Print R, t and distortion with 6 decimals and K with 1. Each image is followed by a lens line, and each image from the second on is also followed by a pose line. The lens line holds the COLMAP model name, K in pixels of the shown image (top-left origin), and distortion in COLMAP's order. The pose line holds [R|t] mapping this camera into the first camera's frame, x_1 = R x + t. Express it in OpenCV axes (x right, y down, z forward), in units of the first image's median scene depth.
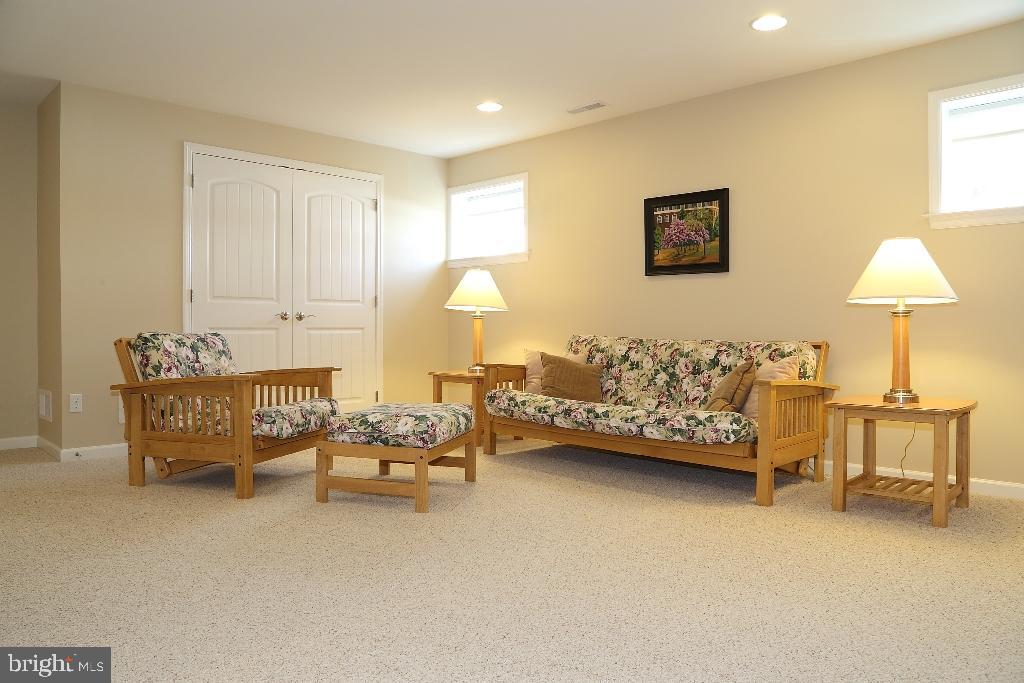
lens RADIAL K [[731.1, 0, 511.7], [0, 731.1, 339.4], [0, 0, 1]] dist [-0.001883, 0.004340]
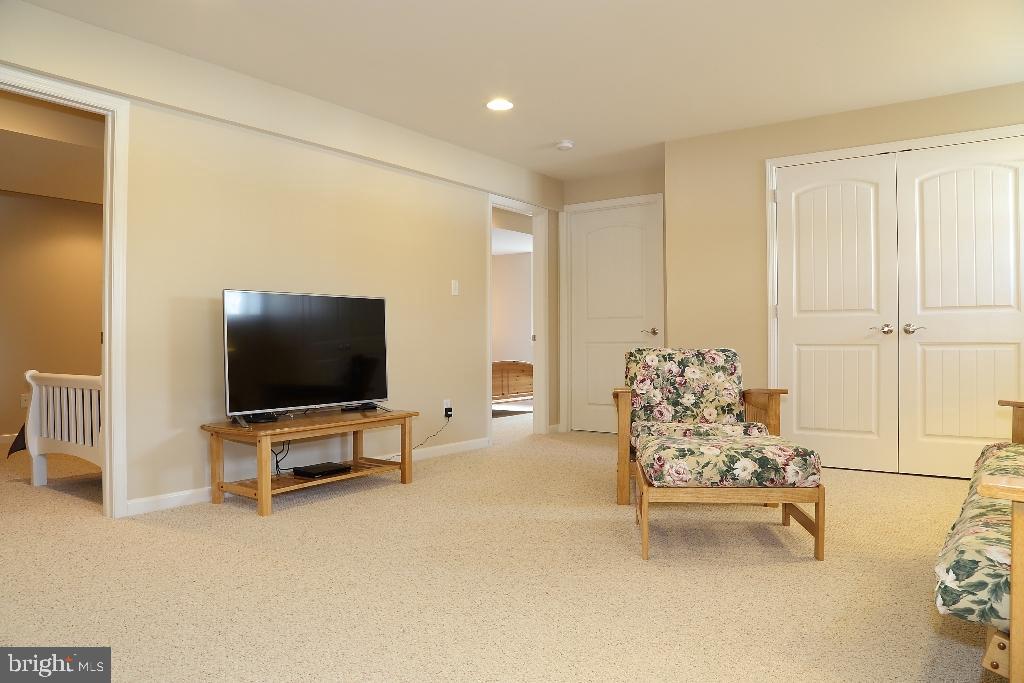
lens RADIAL K [[731.1, 0, 510.7], [0, 731.1, 341.4], [0, 0, 1]] dist [-0.001883, 0.004340]
pose [[0.232212, -0.003641, -0.972658, 0.430925], [-0.012204, 0.999903, -0.006656, -0.007505], [0.972589, 0.013416, 0.232146, 0.403213]]
